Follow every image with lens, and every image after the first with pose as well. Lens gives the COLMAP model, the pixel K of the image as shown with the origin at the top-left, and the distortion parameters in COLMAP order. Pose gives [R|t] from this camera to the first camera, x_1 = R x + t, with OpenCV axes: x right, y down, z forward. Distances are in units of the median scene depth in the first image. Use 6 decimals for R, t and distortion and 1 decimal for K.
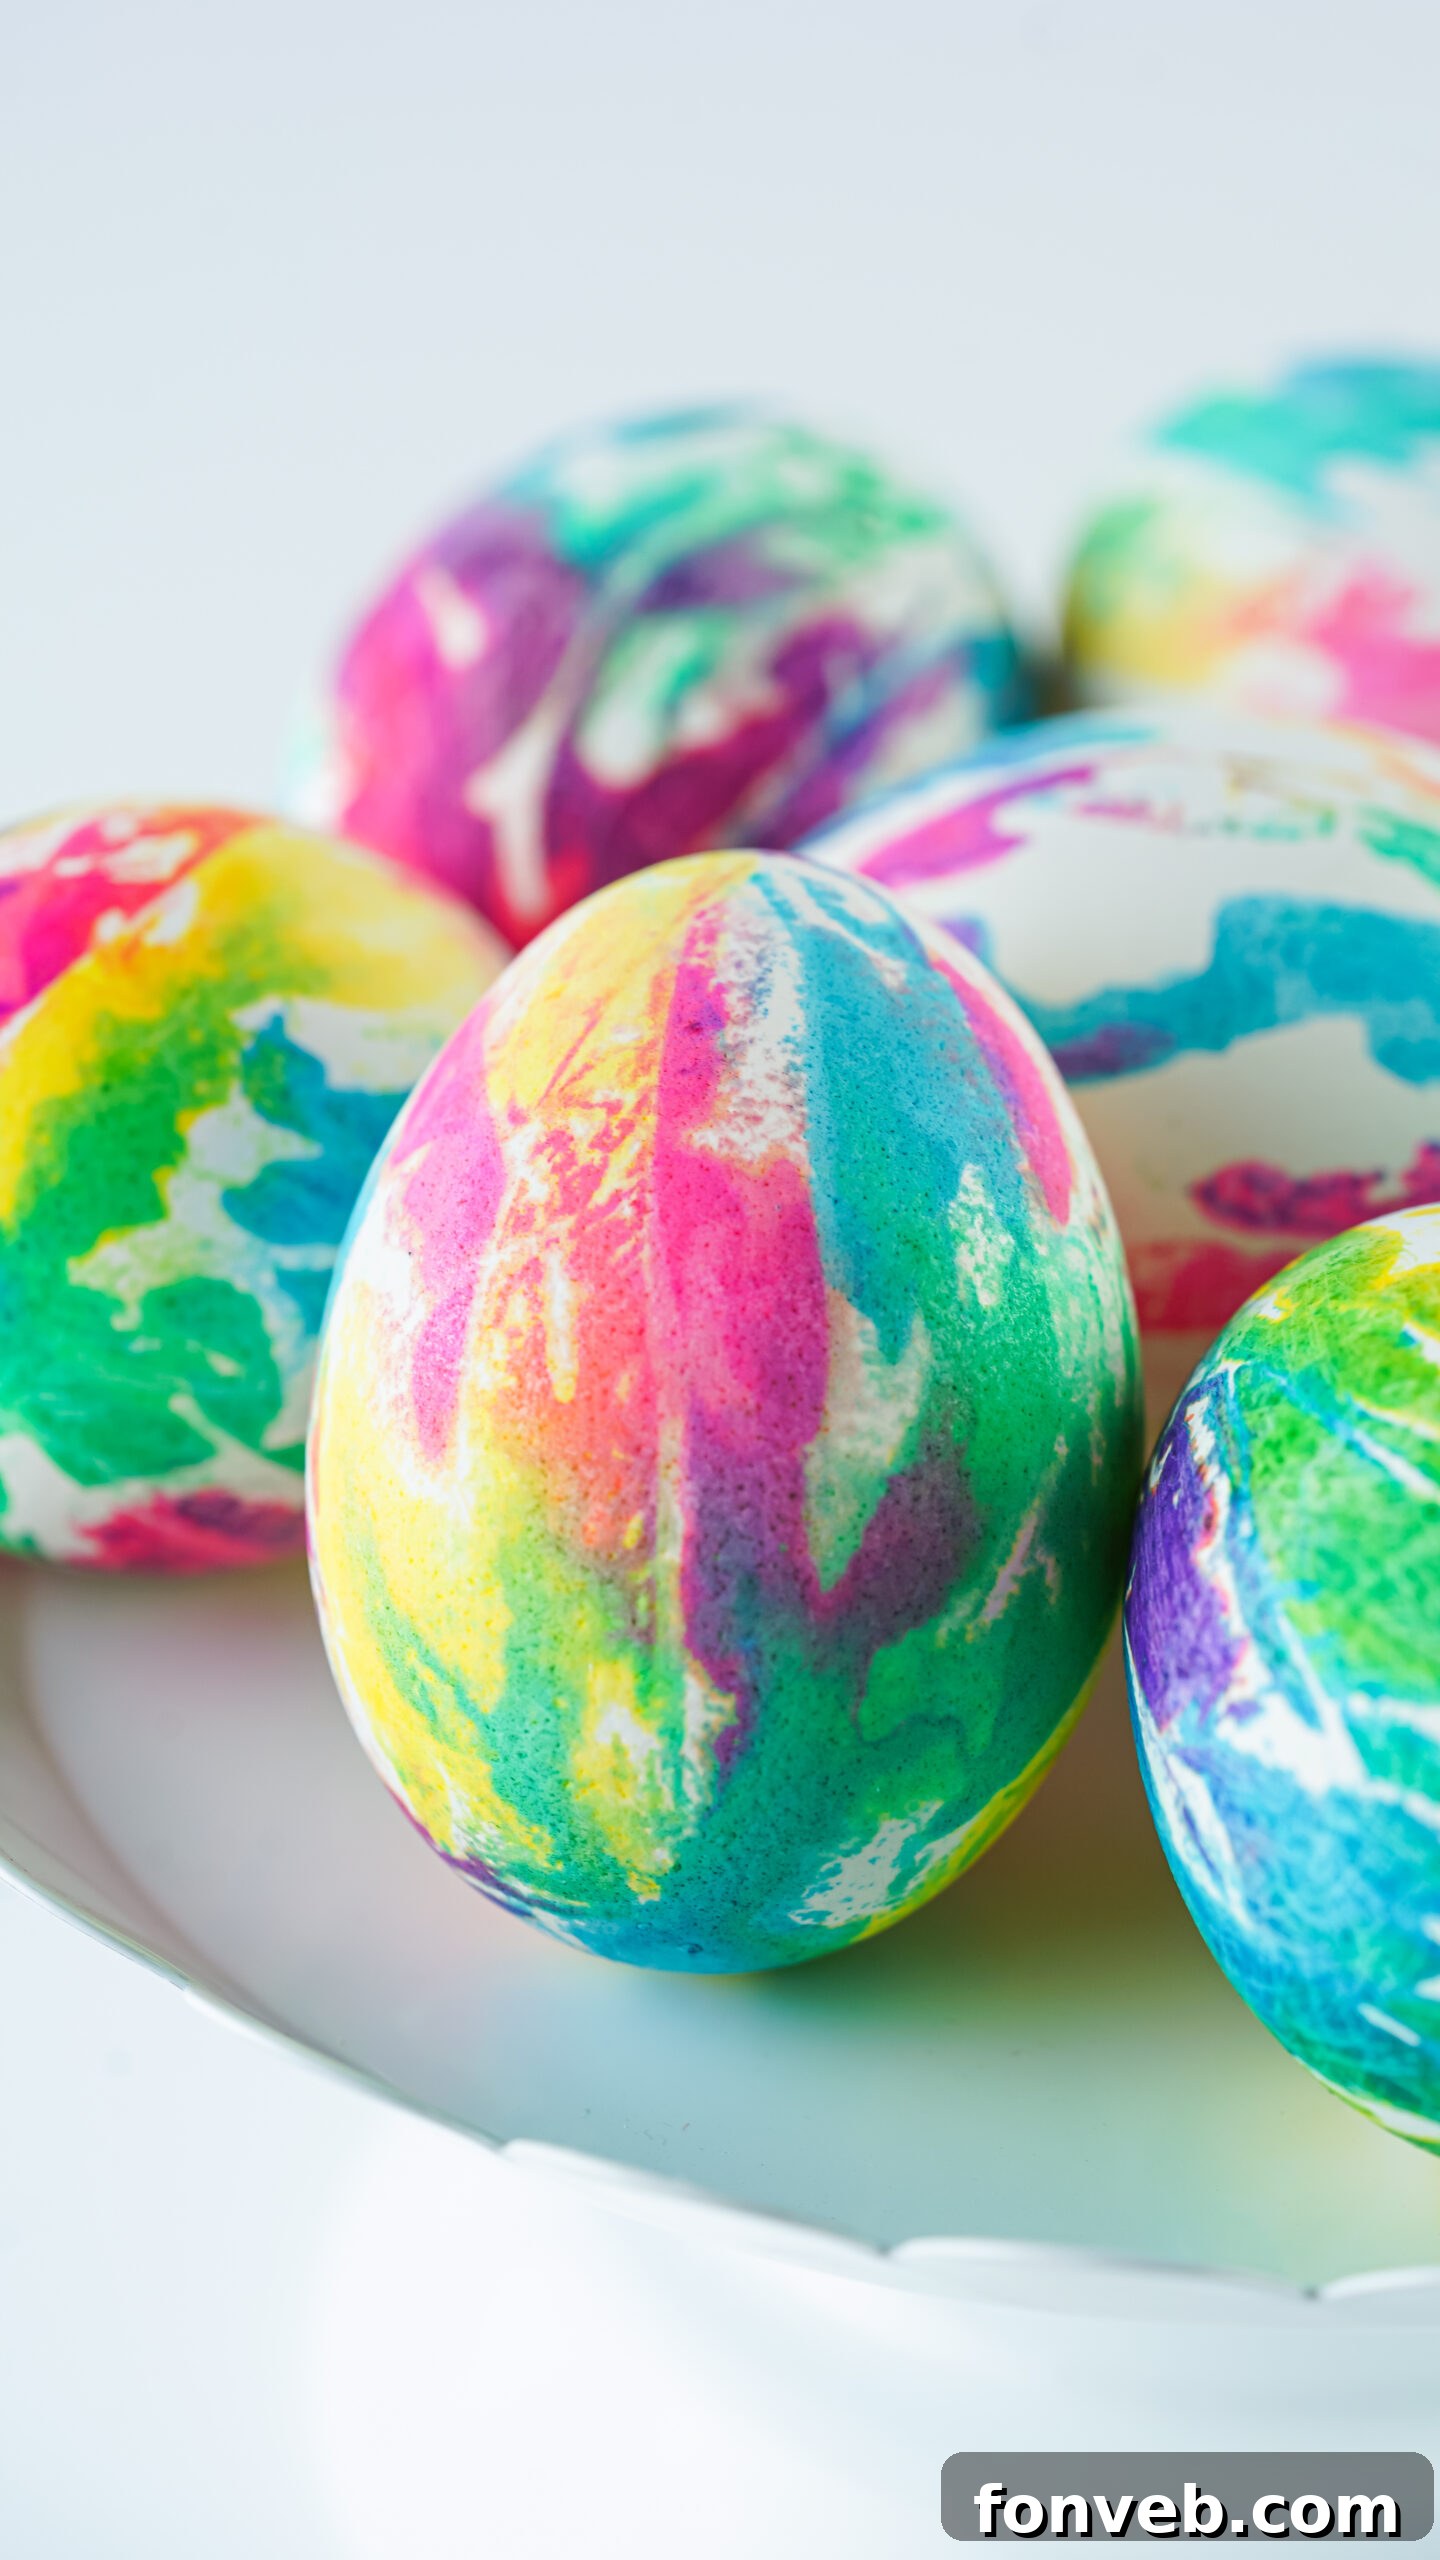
lens RADIAL K [[9123.4, 0, 720.0], [0, 9123.4, 1280.0], [0, 0, 1]] dist [-0.408572, 0.523997]
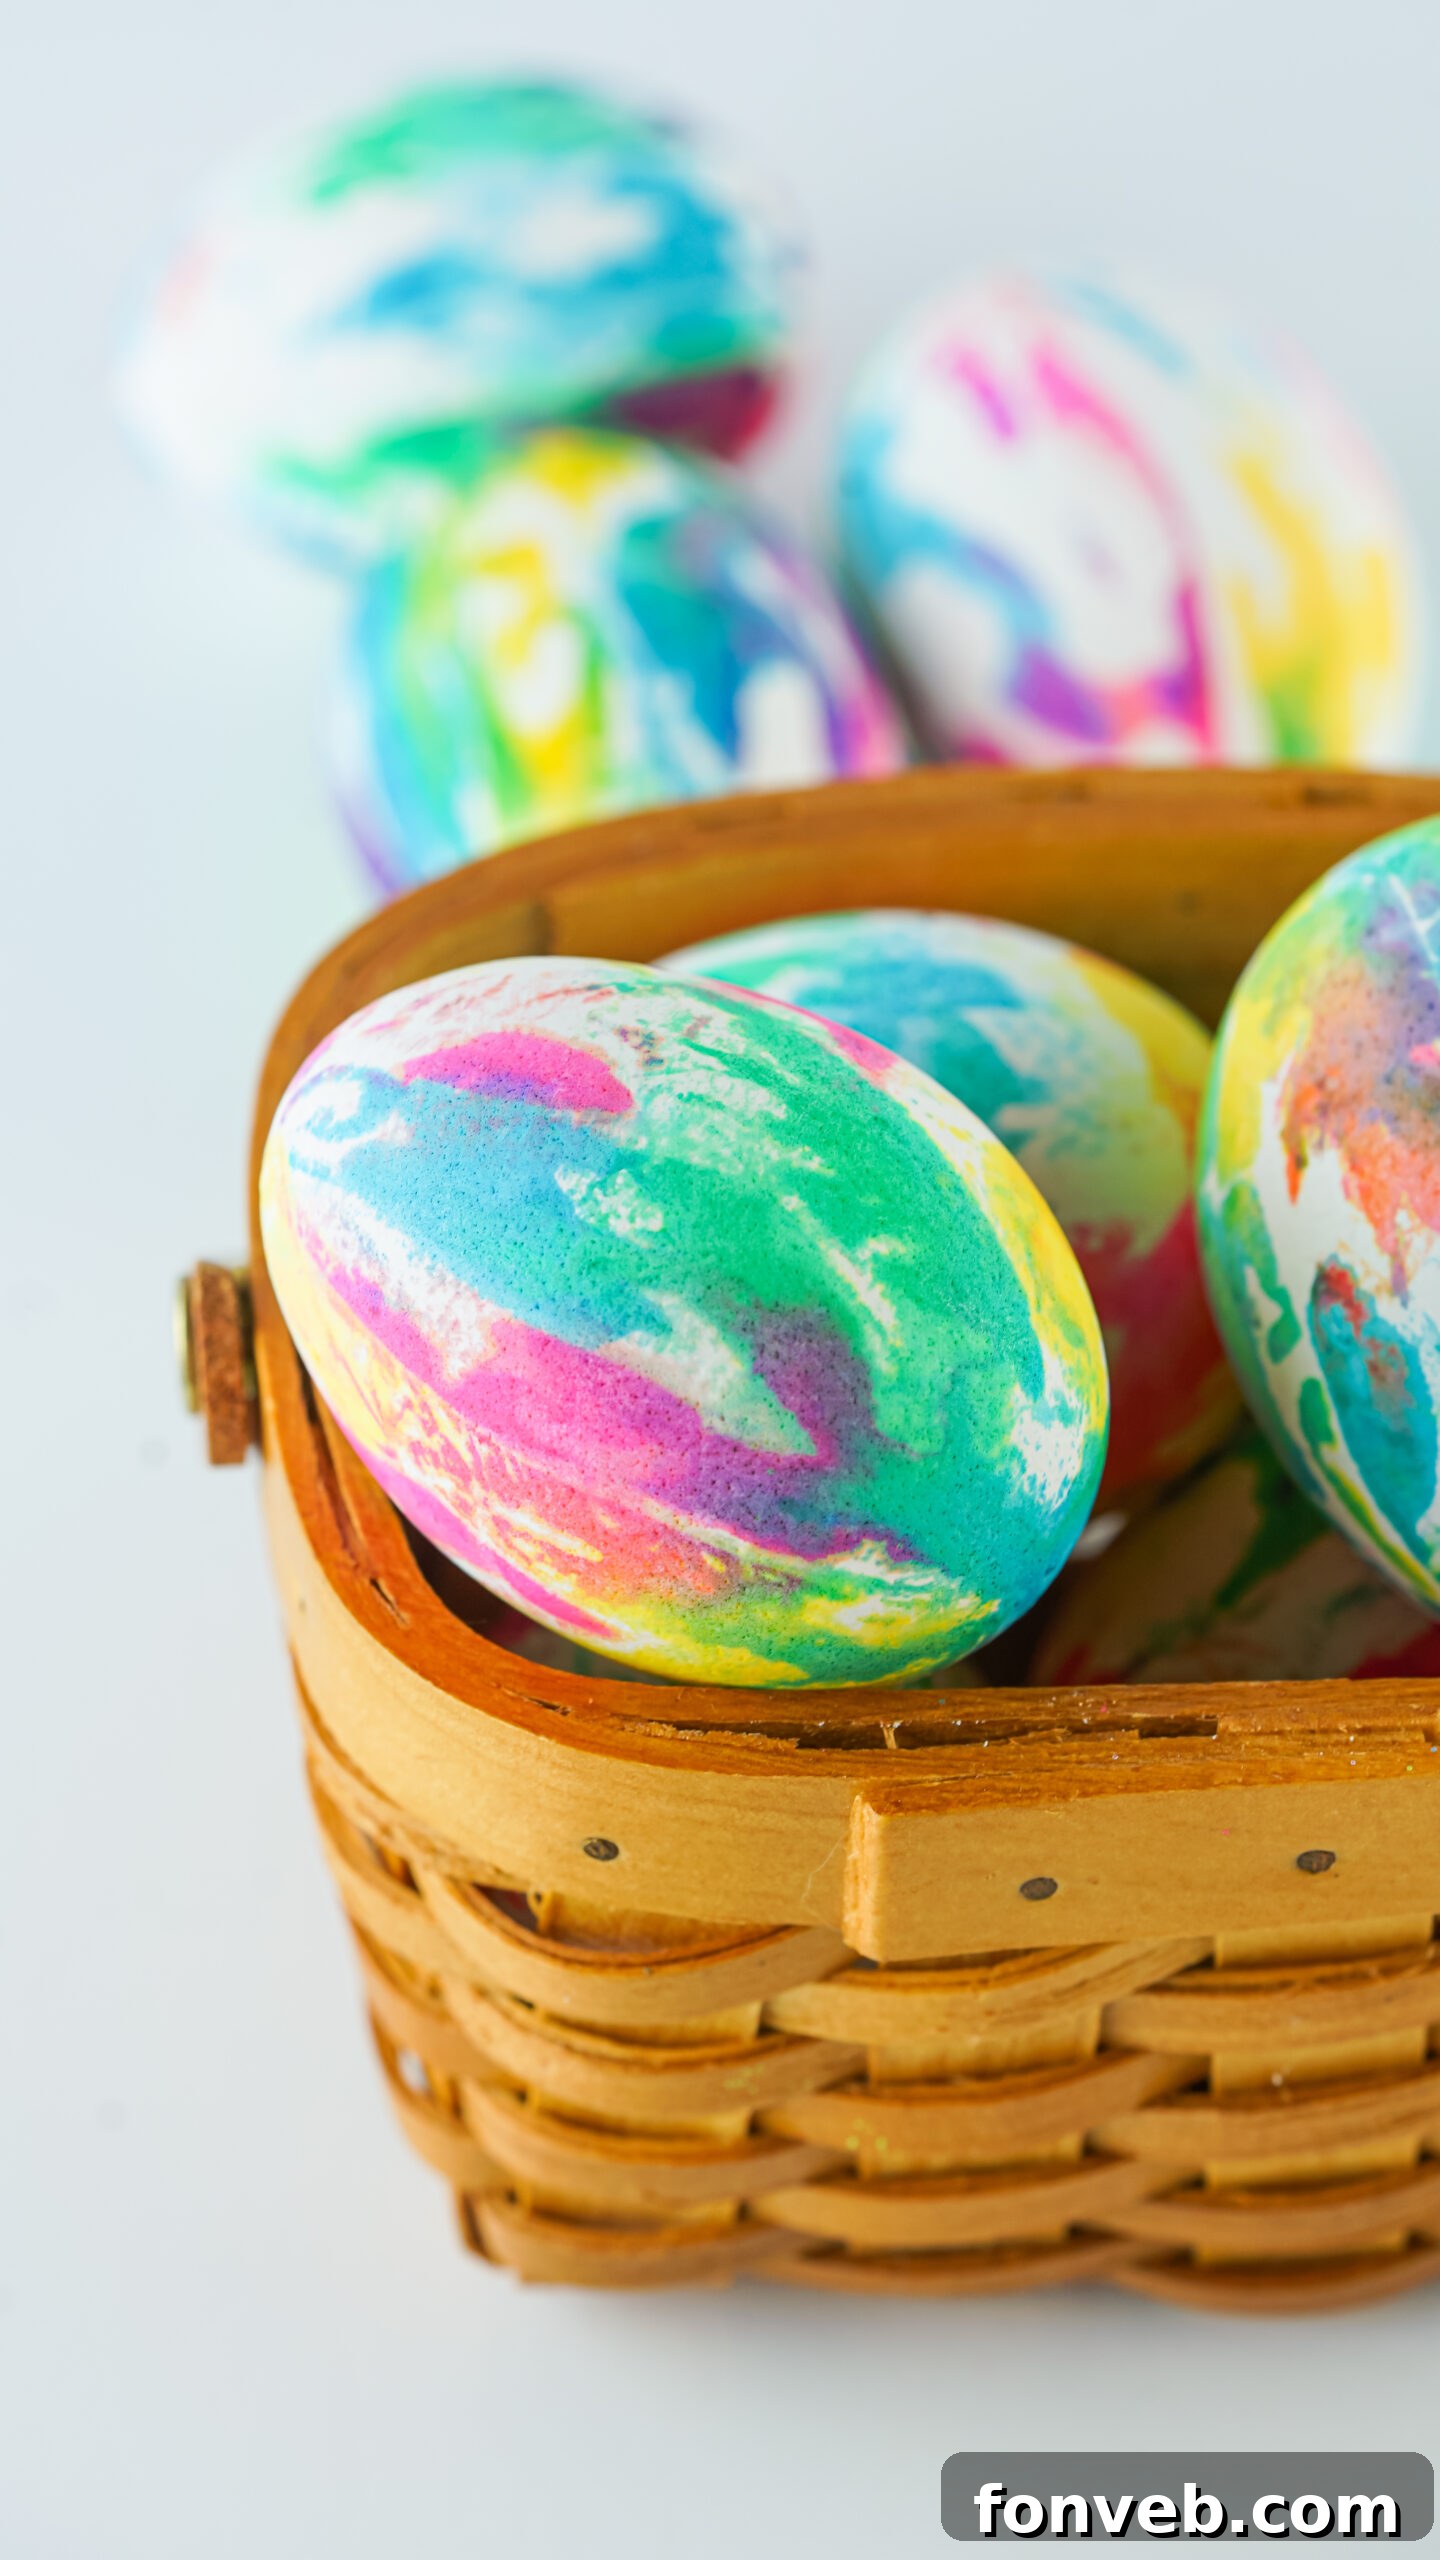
lens RADIAL K [[9123.4, 0, 720.0], [0, 9123.4, 1280.0], [0, 0, 1]] dist [-0.408572, 0.523997]
pose [[0.375284, -0.833074, -0.406386, 0.535485], [0.924853, 0.365738, 0.104324, -0.117715], [0.061721, -0.414998, 0.907726, -0.138693]]
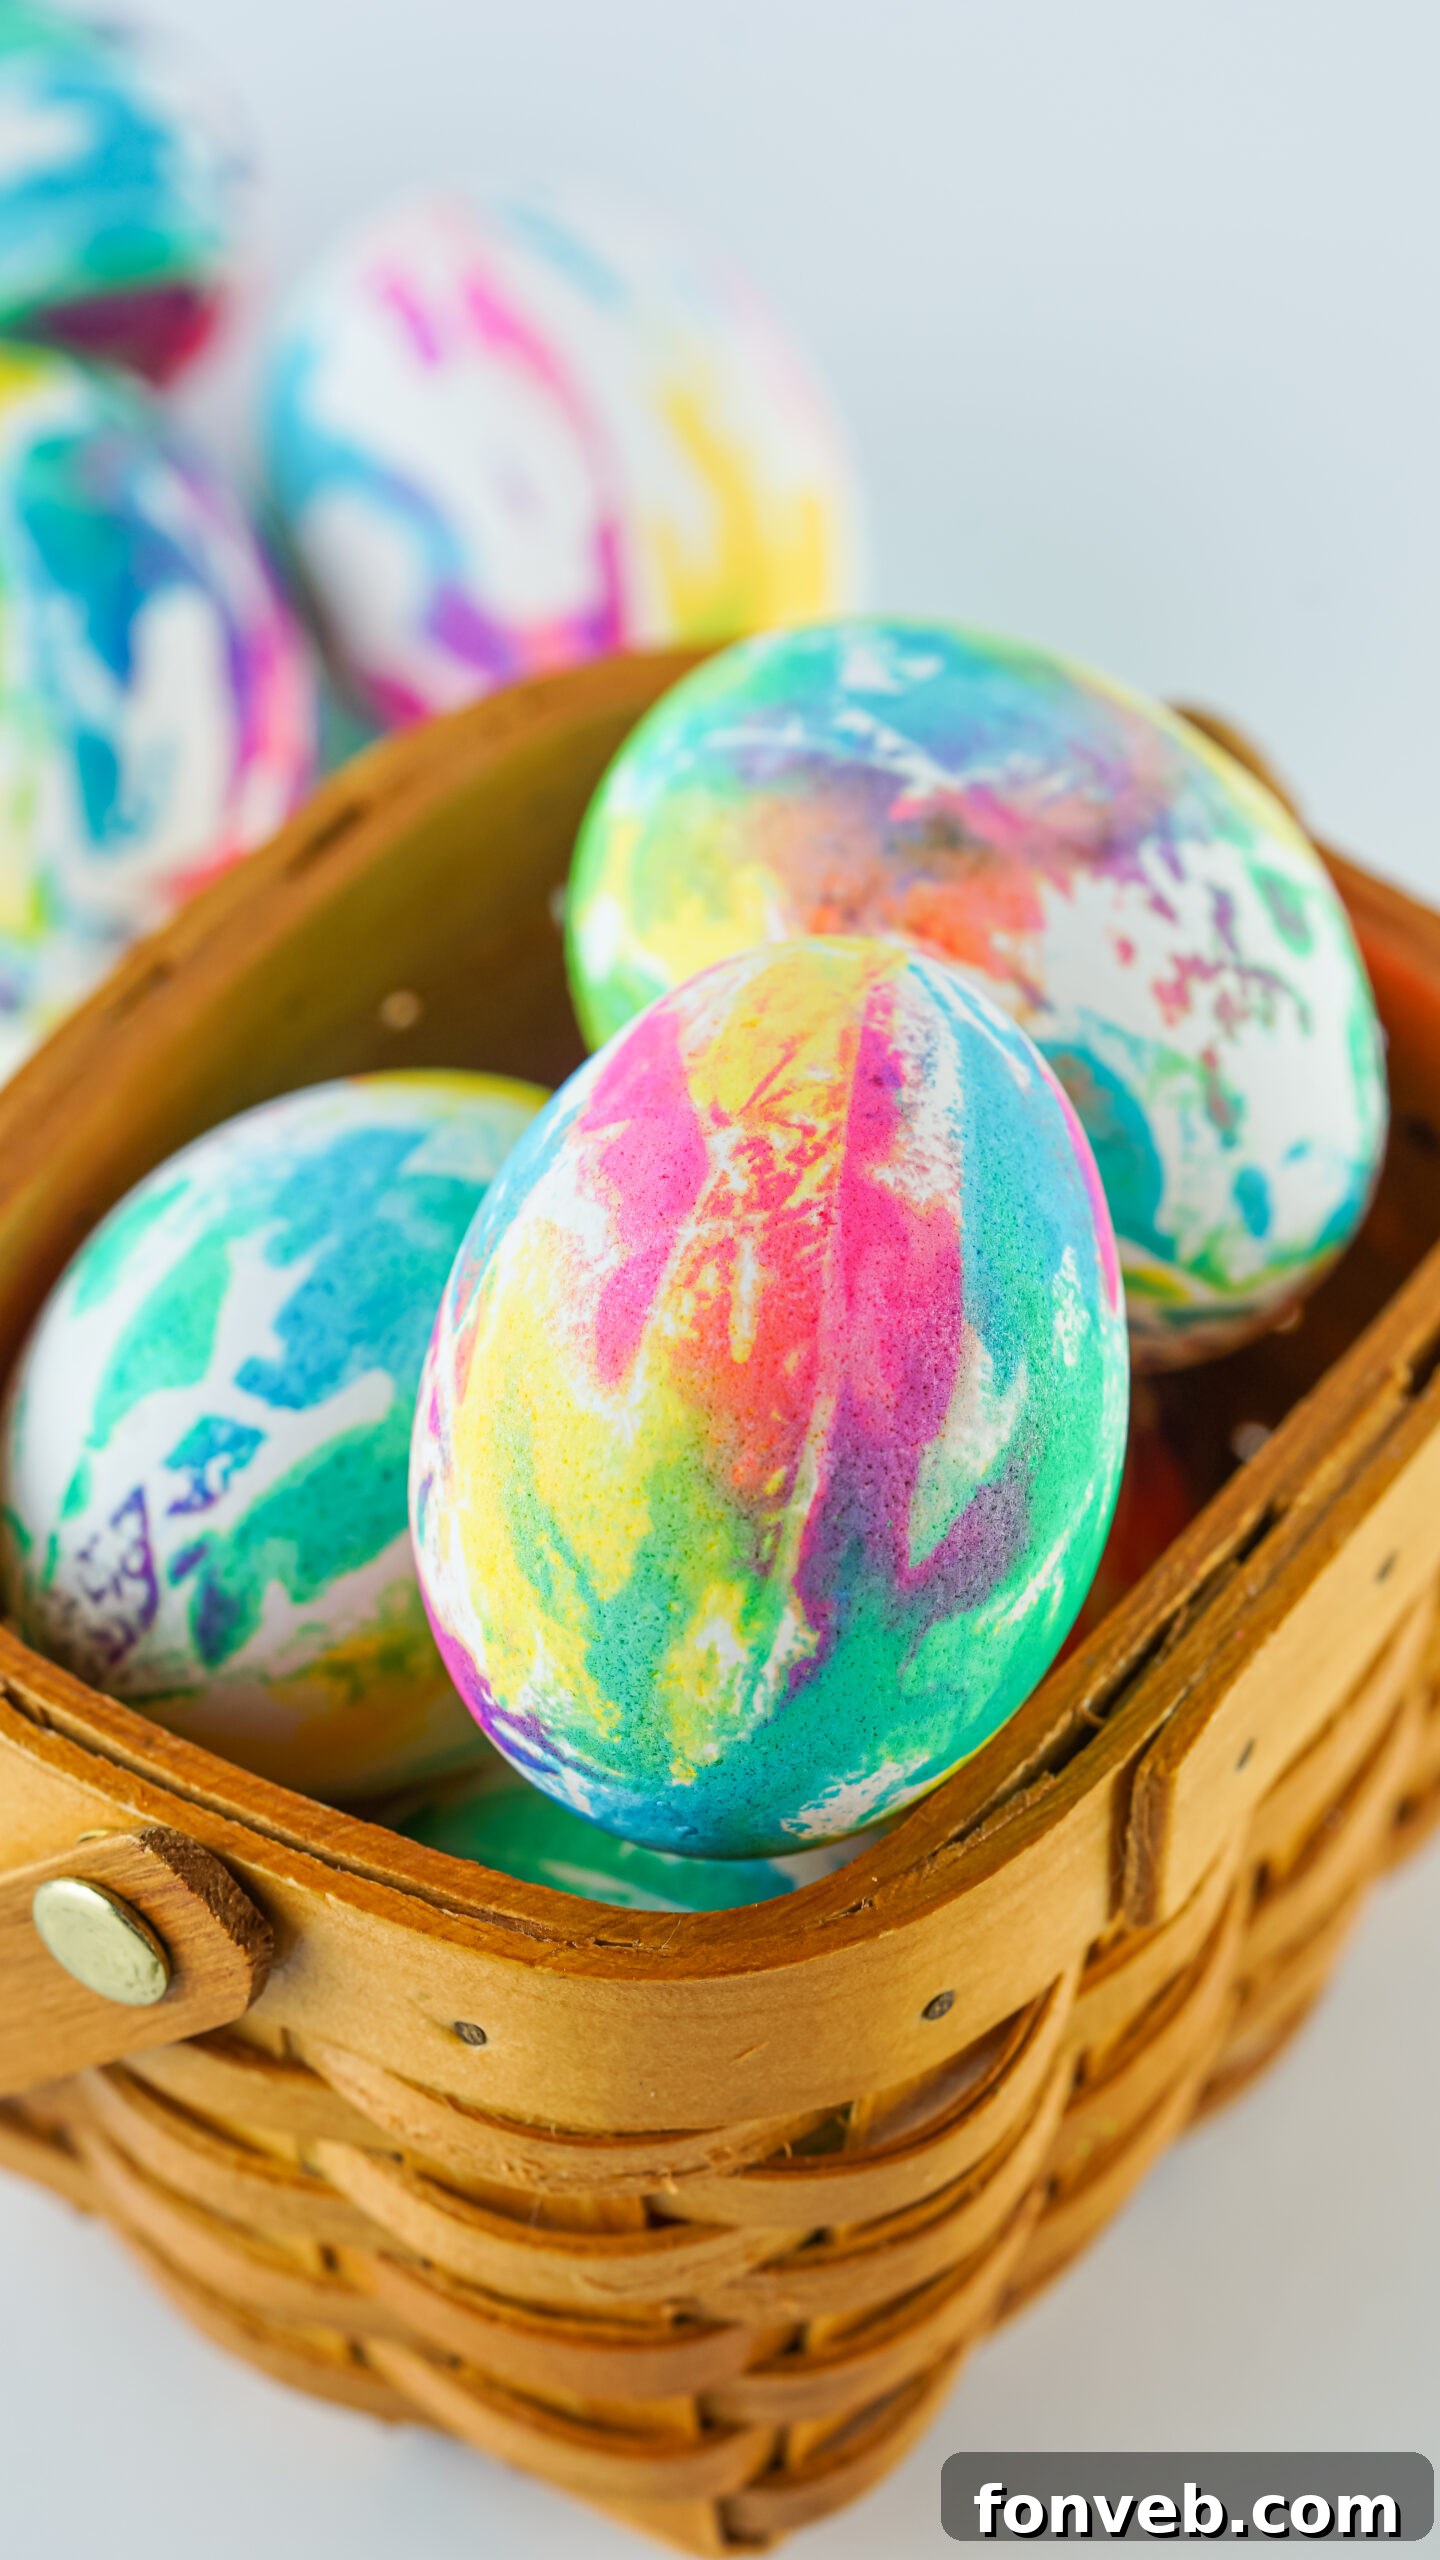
lens RADIAL K [[9123.4, 0, 720.0], [0, 9123.4, 1280.0], [0, 0, 1]] dist [-0.408572, 0.523997]
pose [[0.940901, 0.234864, 0.244016, -0.311374], [-0.231870, 0.971868, -0.041351, 0.052479], [-0.246863, -0.017673, 0.968889, -0.156747]]
